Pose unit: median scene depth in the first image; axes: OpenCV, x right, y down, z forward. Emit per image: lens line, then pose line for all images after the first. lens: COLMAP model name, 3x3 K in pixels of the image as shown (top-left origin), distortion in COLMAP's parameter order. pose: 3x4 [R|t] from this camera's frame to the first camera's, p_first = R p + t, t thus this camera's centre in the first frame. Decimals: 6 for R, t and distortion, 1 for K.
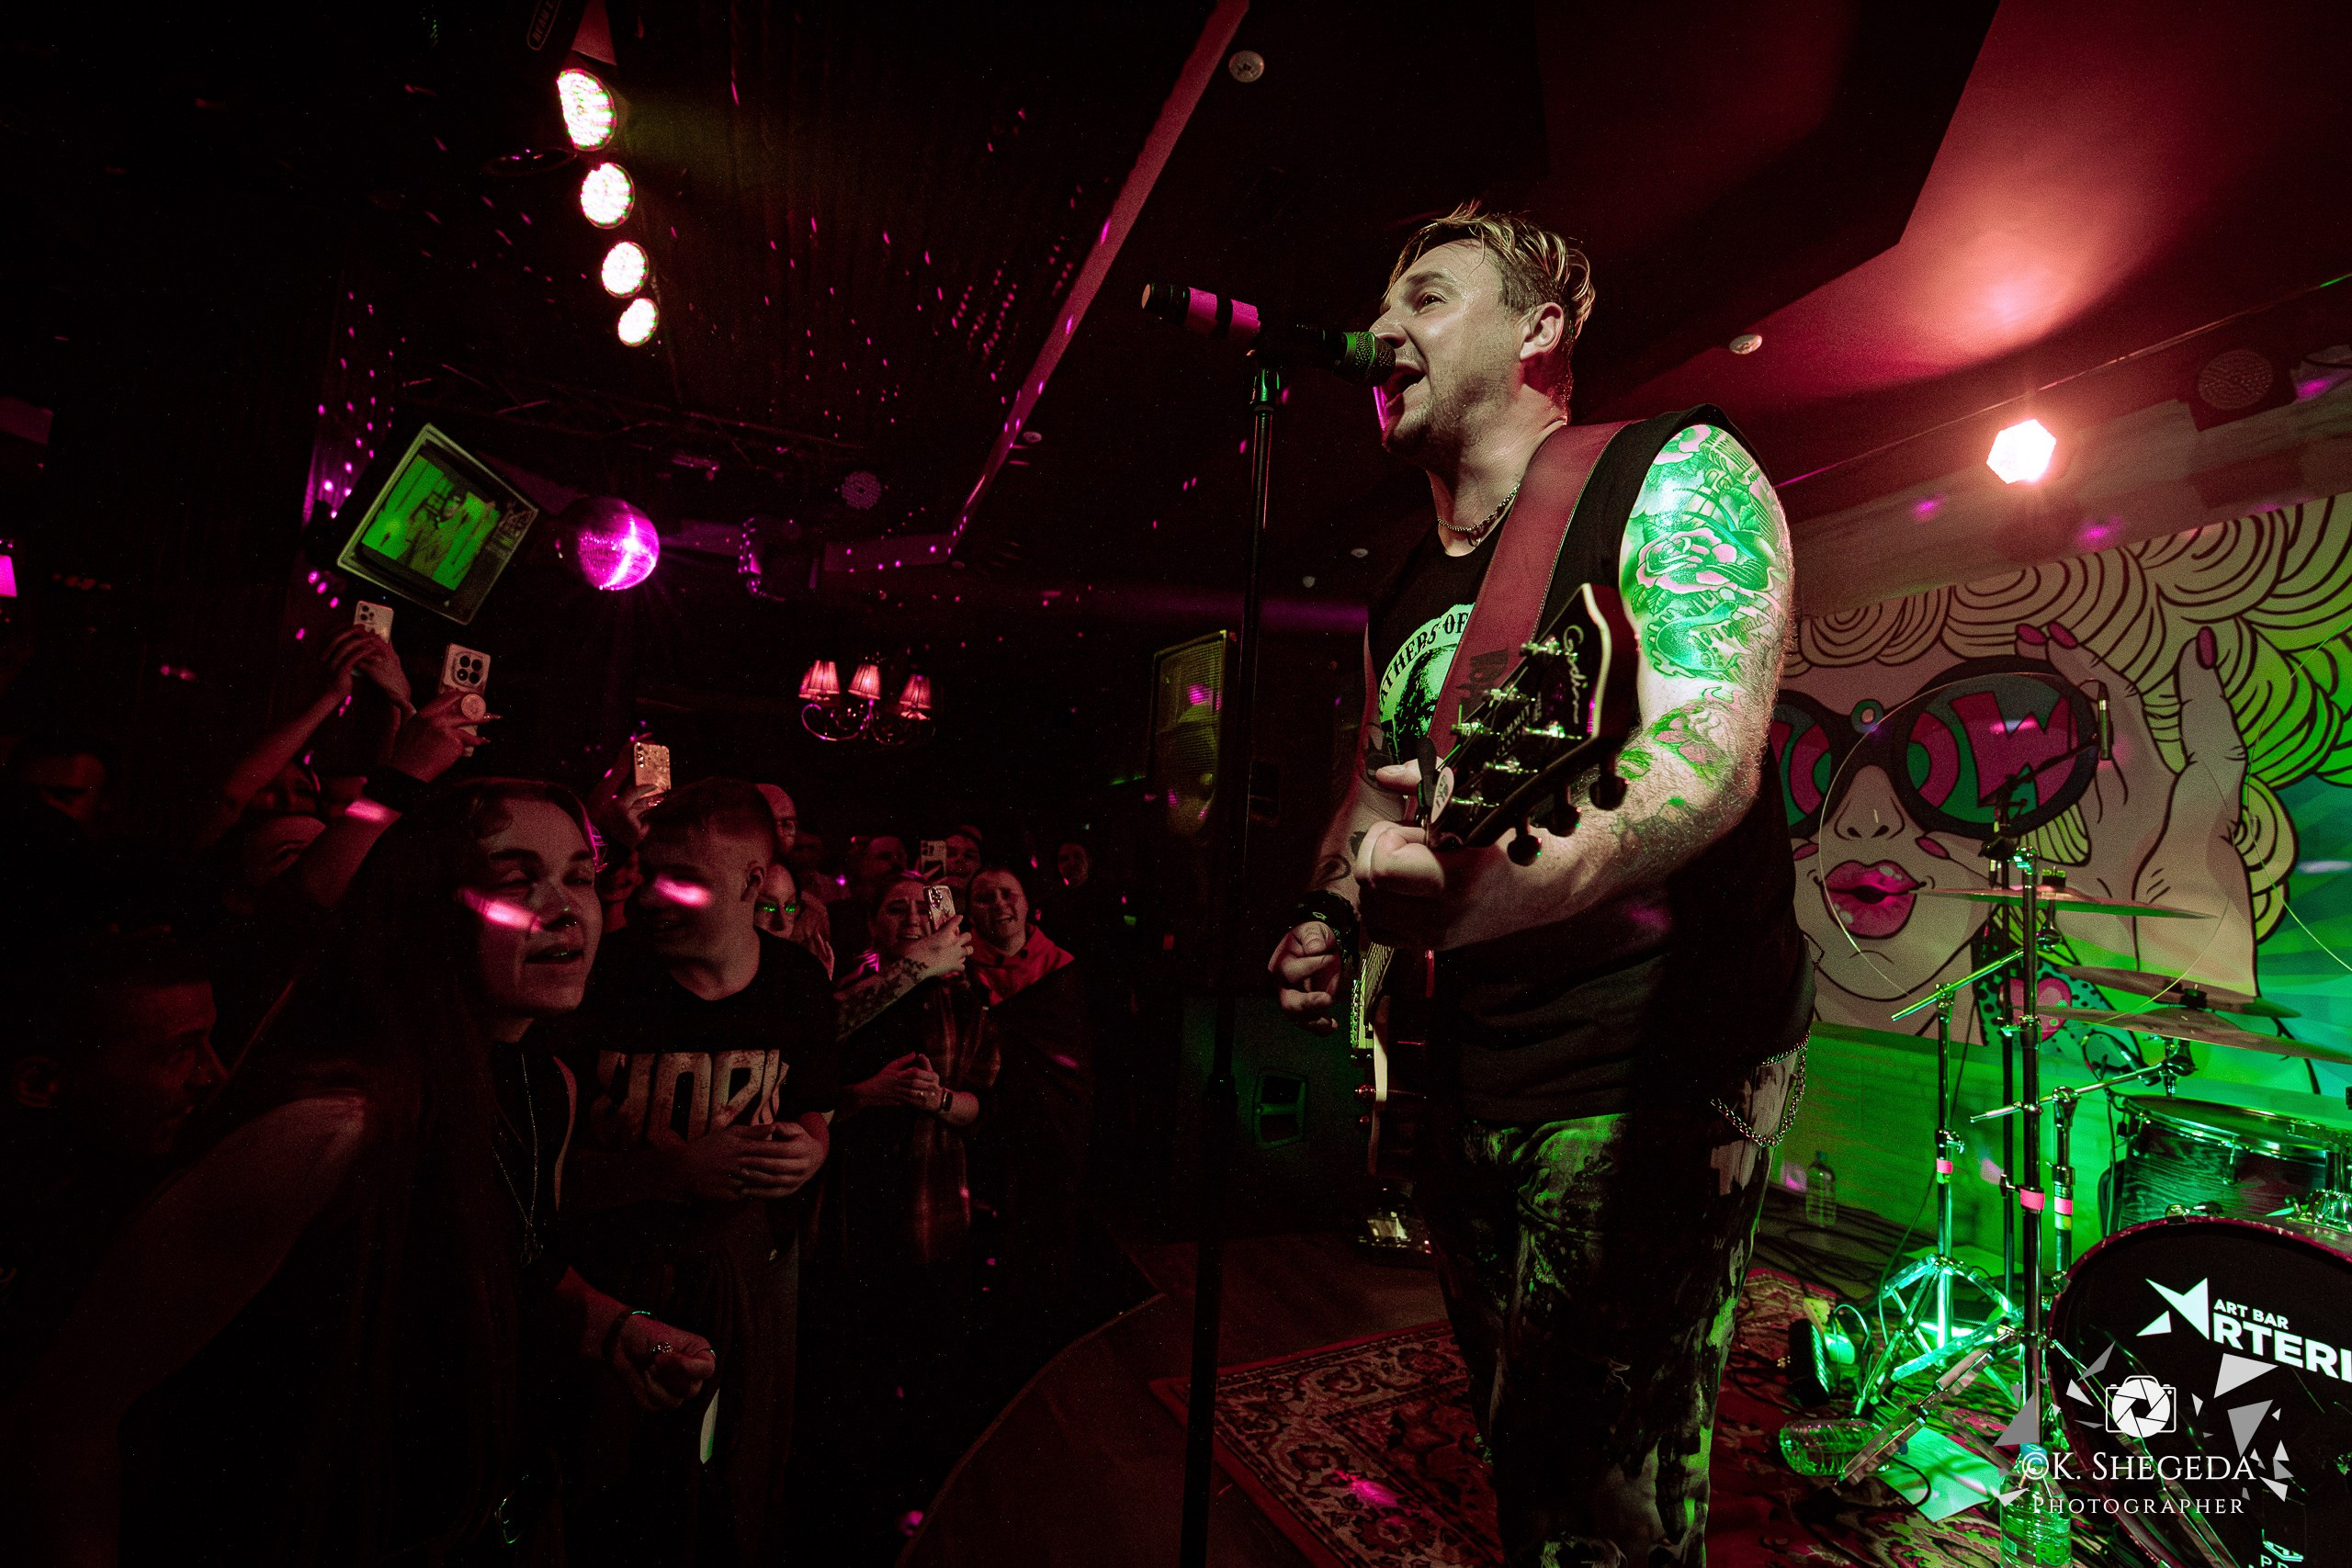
lens RADIAL K [[1016.3, 0, 1208.0], [0, 1016.3, 778.3], [0, 0, 1]] dist [-0.006323, -0.006561]
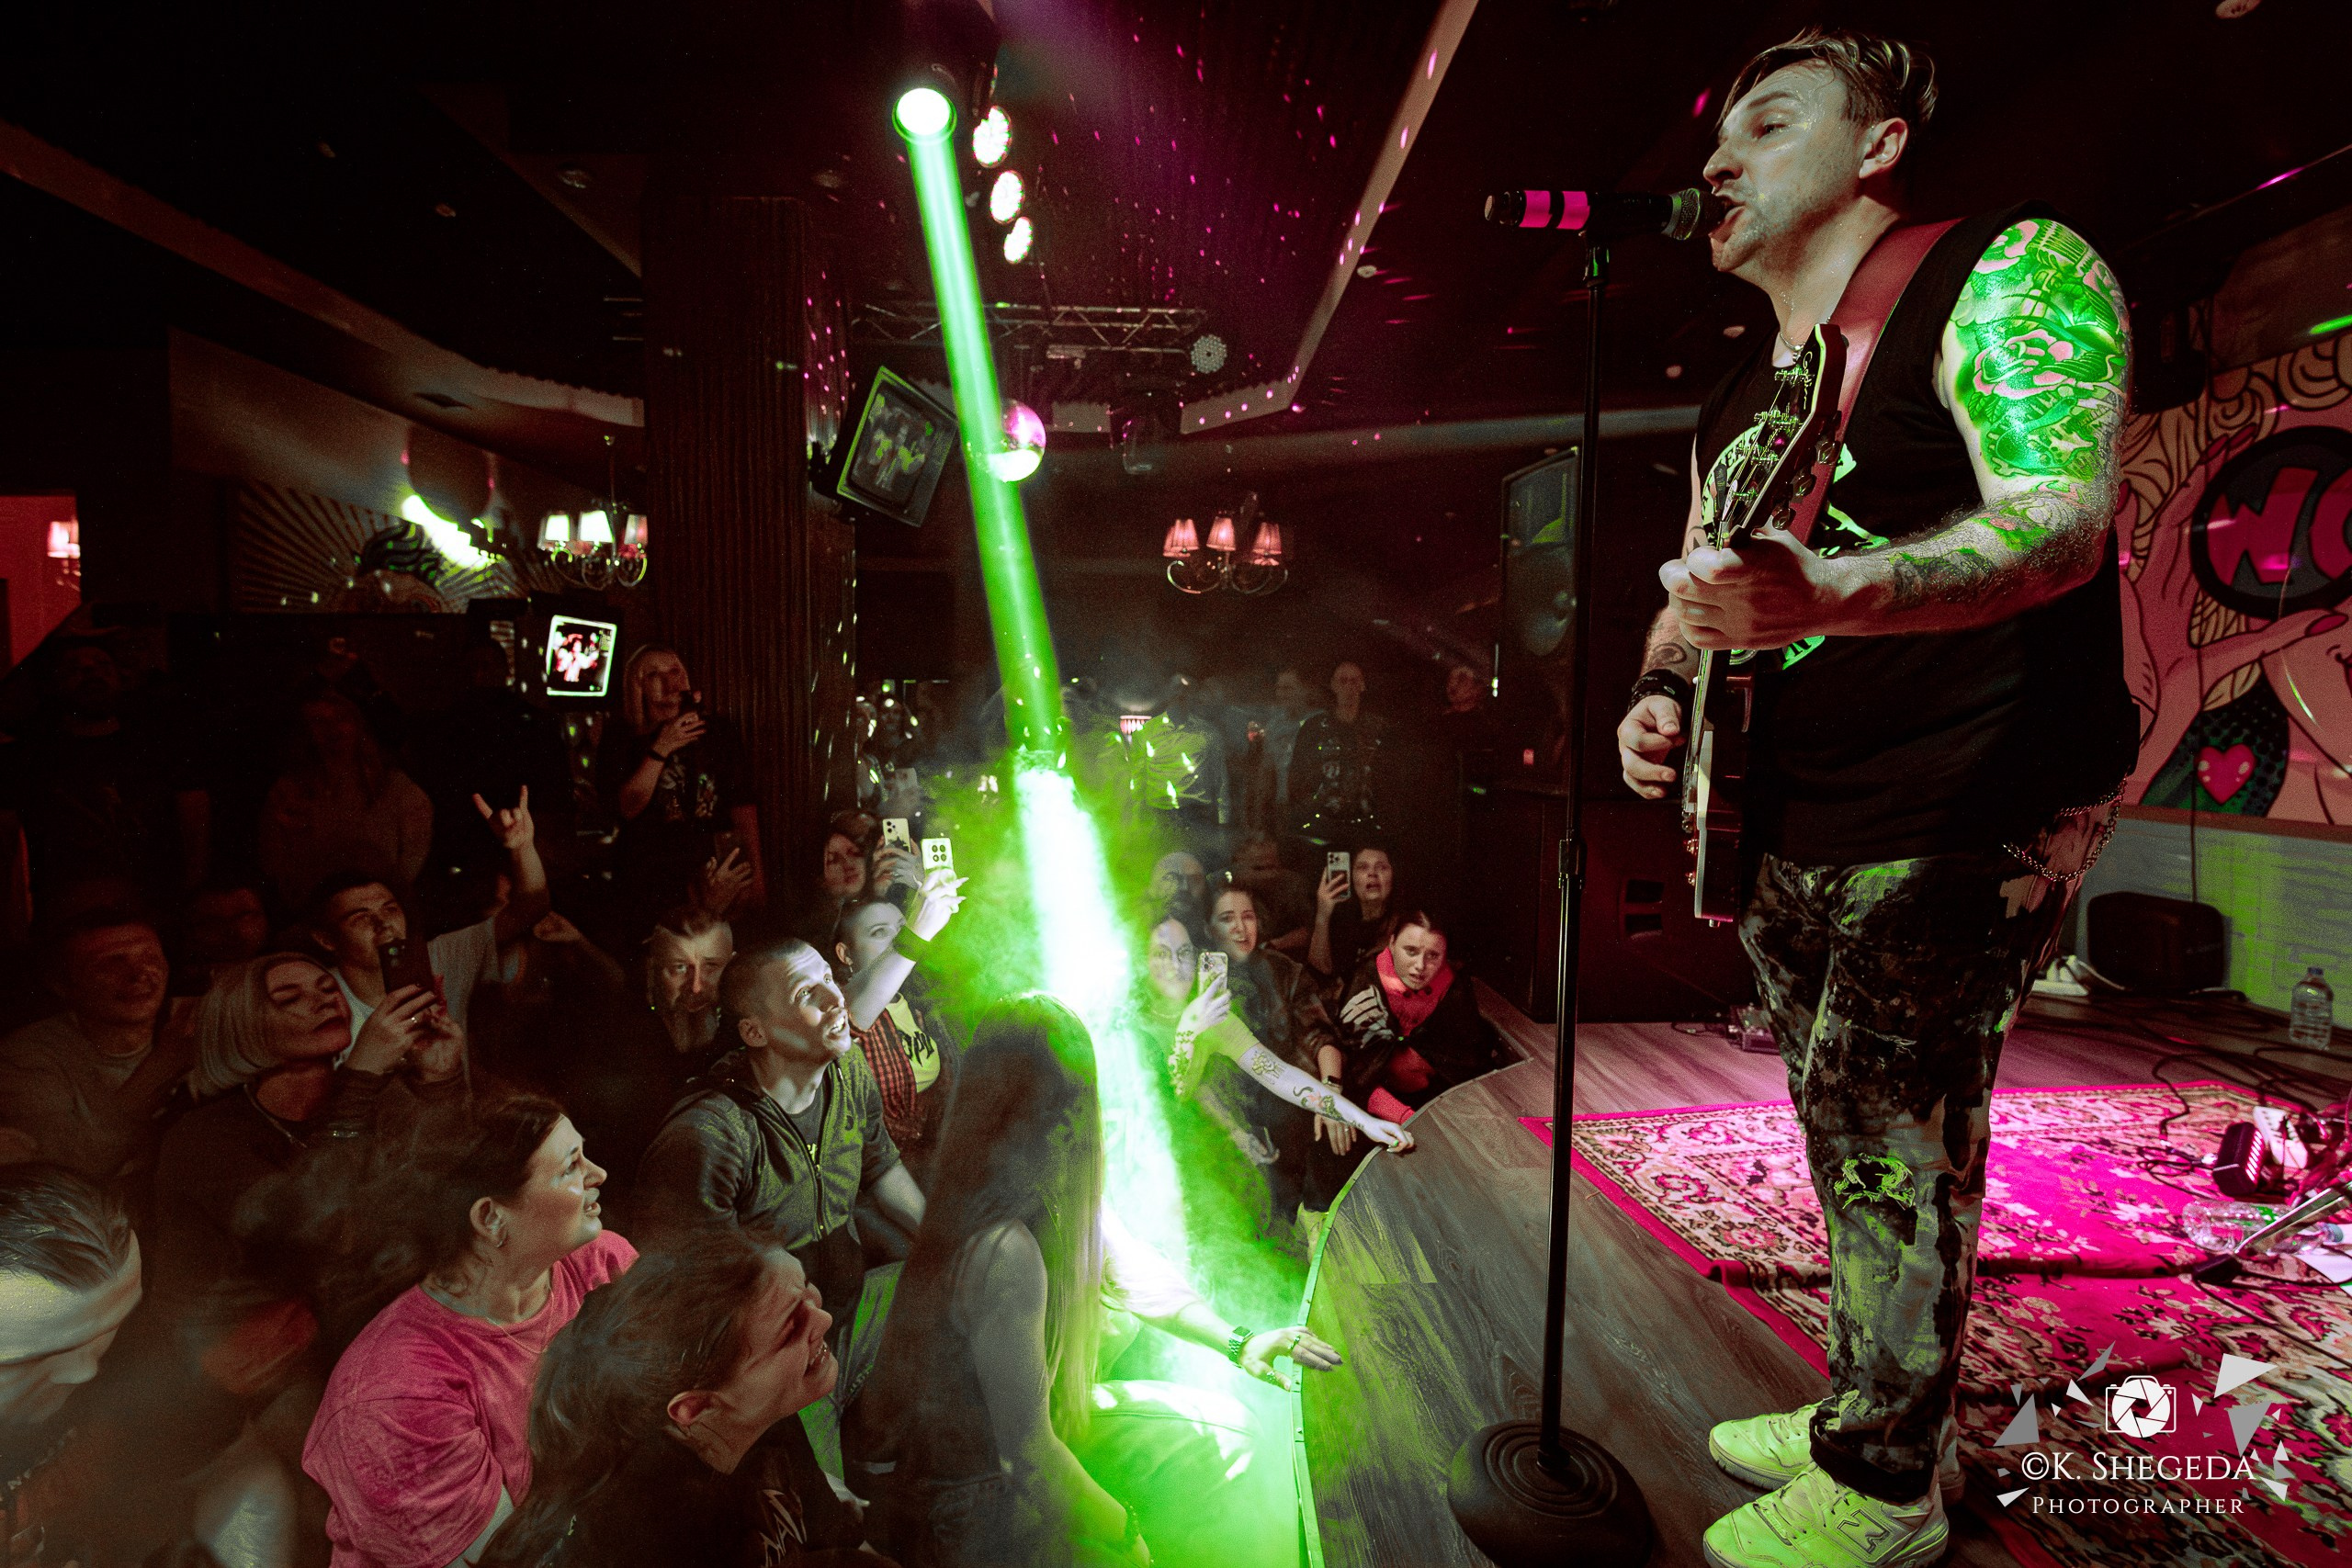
lens RADIAL K [[1016.3, 0, 1178.7], [0, 1016.3, 776.9], [0, 0, 1]] dist [-0.006323, -0.006561]
pose [[0.931436, -0.029362, -0.362719, 0.007674], [0.087400, 0.985615, 0.144651, -0.007462], [0.353254, -0.166435, 0.920604, -0.180482]]
